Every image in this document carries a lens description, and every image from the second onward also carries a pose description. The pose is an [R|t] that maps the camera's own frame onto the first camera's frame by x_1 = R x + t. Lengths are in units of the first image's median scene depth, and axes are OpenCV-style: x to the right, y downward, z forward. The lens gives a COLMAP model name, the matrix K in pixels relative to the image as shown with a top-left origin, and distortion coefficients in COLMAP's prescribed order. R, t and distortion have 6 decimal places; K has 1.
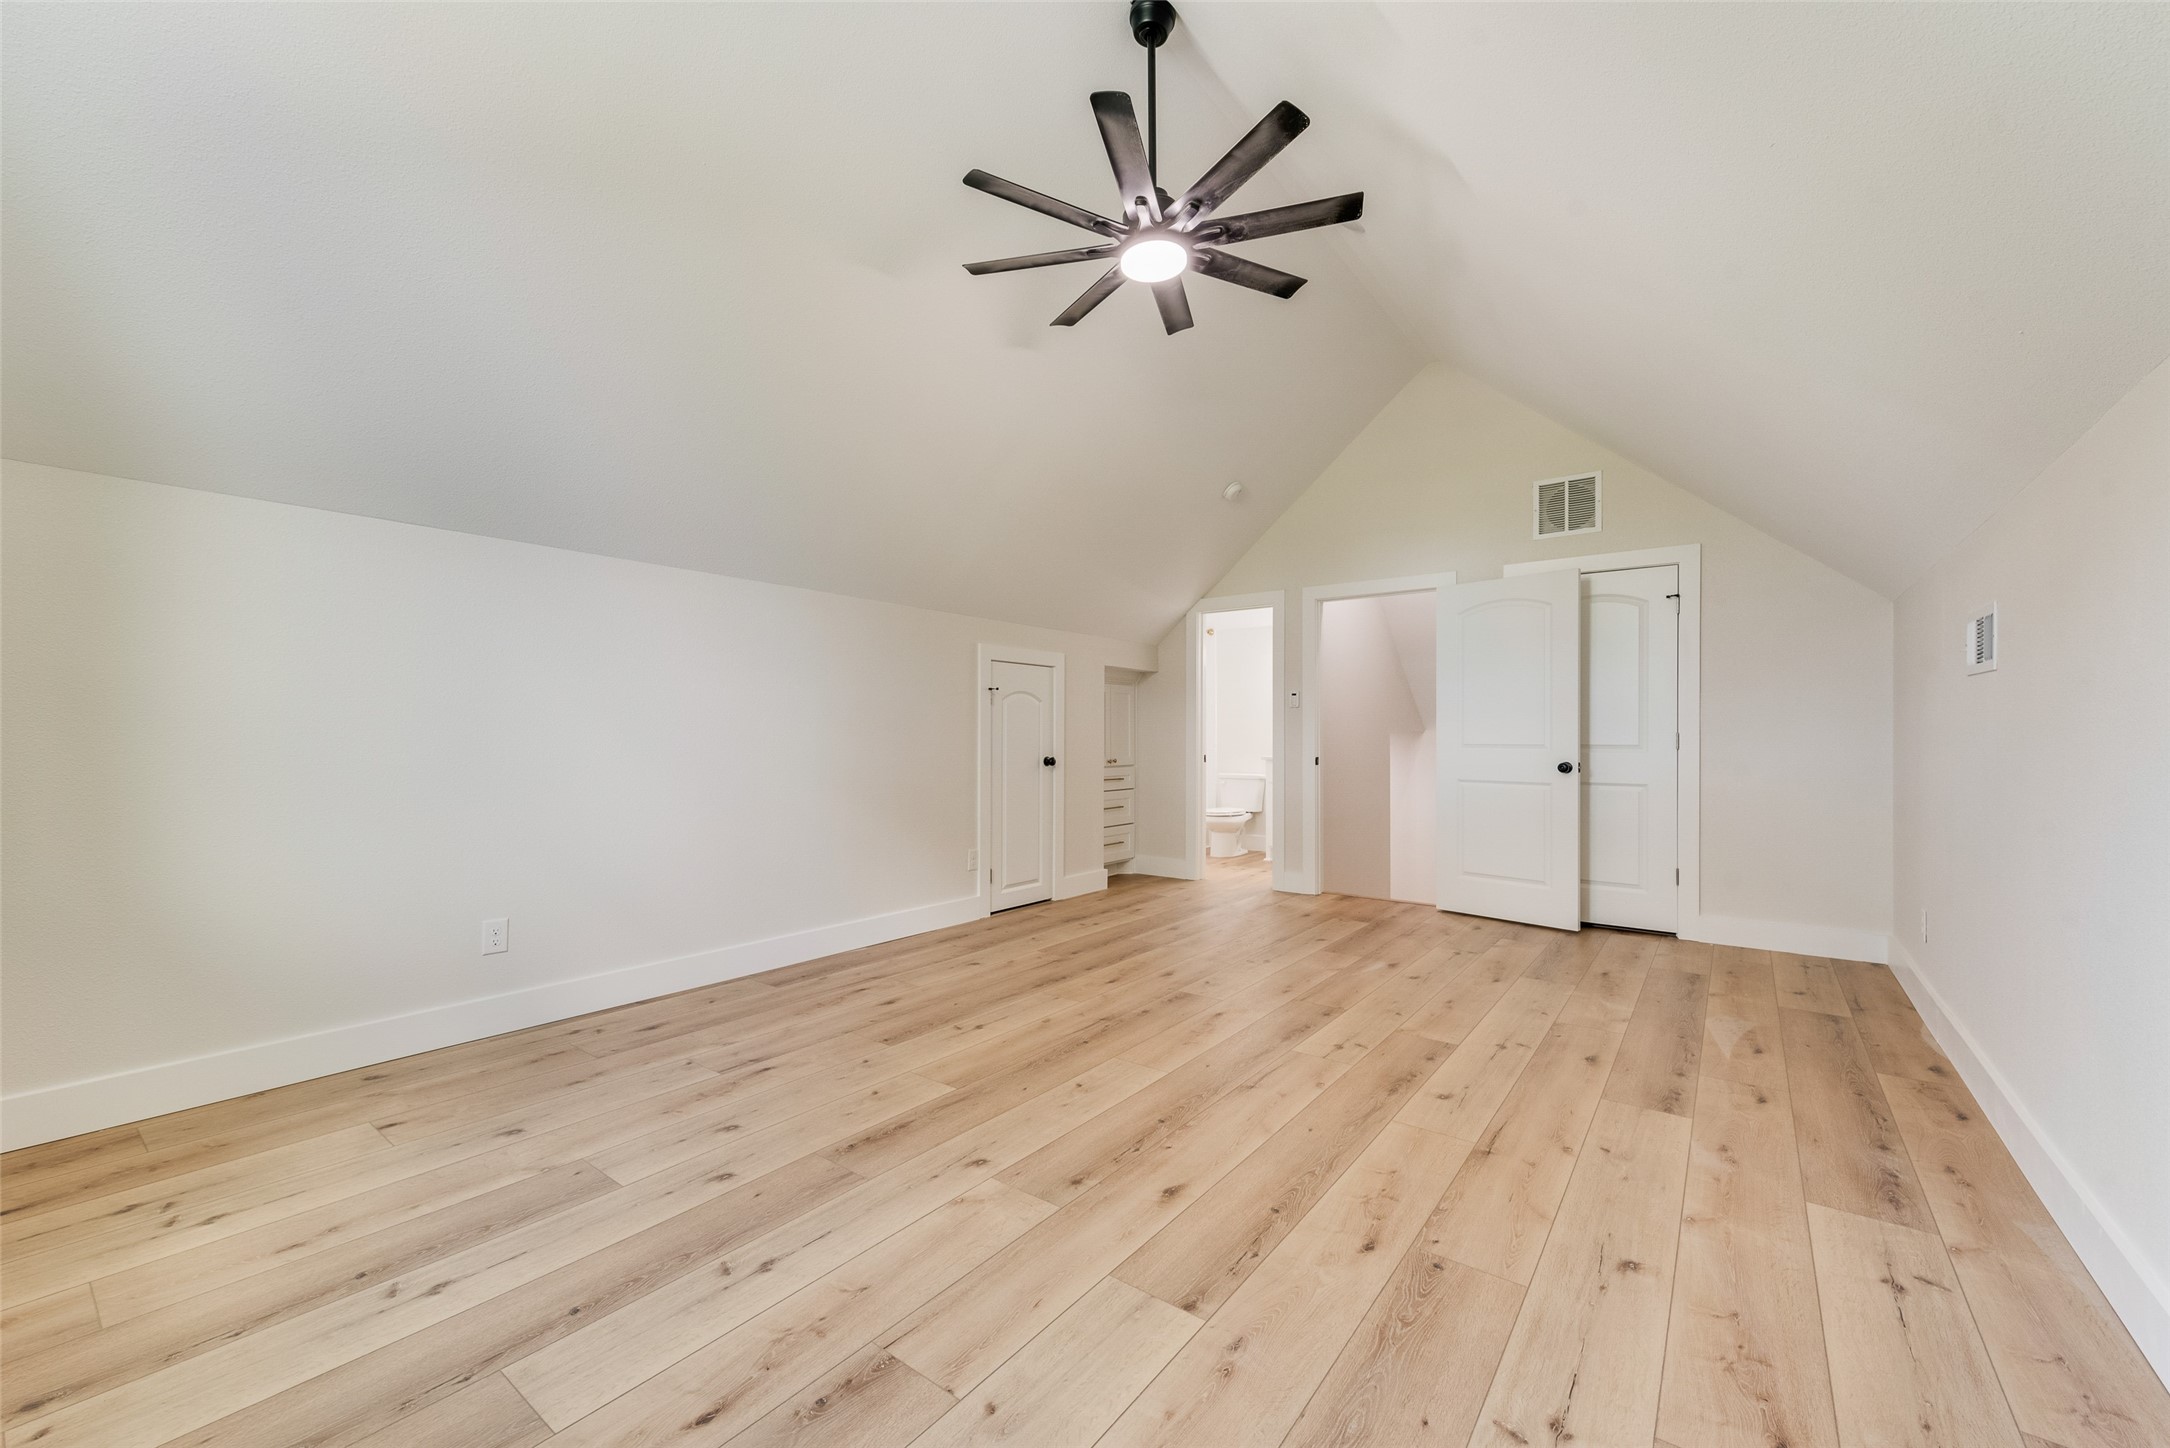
lens RADIAL K [[856.2, 0, 1085.0], [0, 856.2, 724.0], [0, 0, 1]] dist [-0.000094, -0.000024]
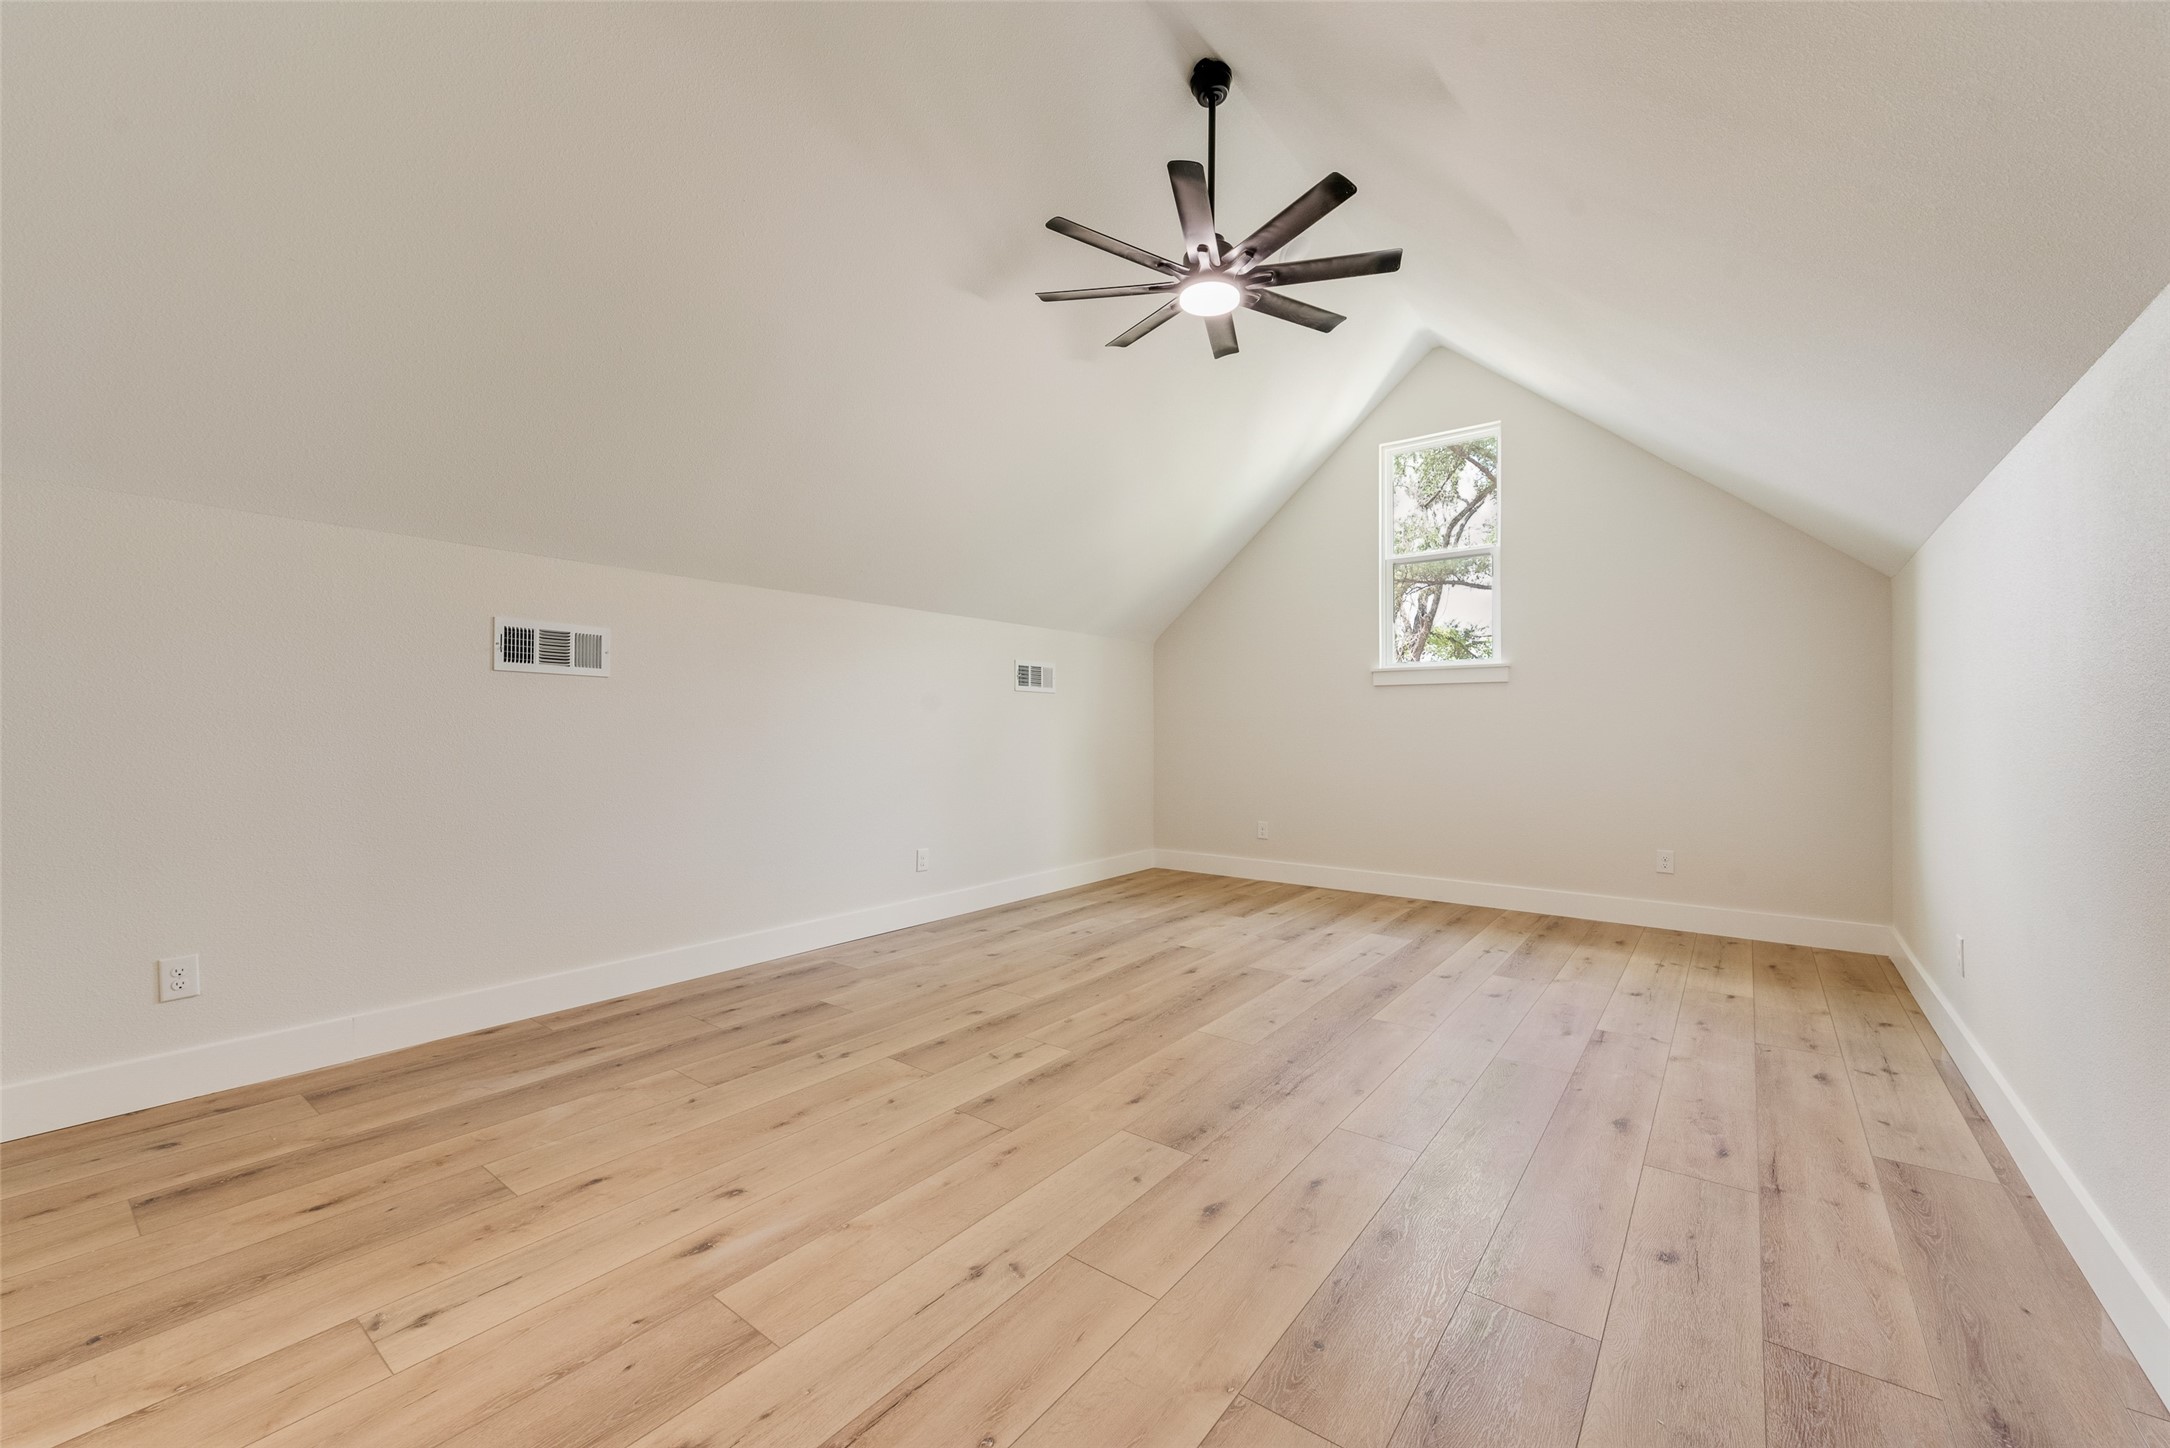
lens RADIAL K [[856.2, 0, 1085.0], [0, 856.2, 724.0], [0, 0, 1]] dist [-0.000094, -0.000024]
pose [[-0.999979, -0.002802, 0.005808, 0.233813], [-0.002909, 0.999824, -0.018518, 0.031544], [-0.005755, -0.018534, -0.999812, 2.085166]]
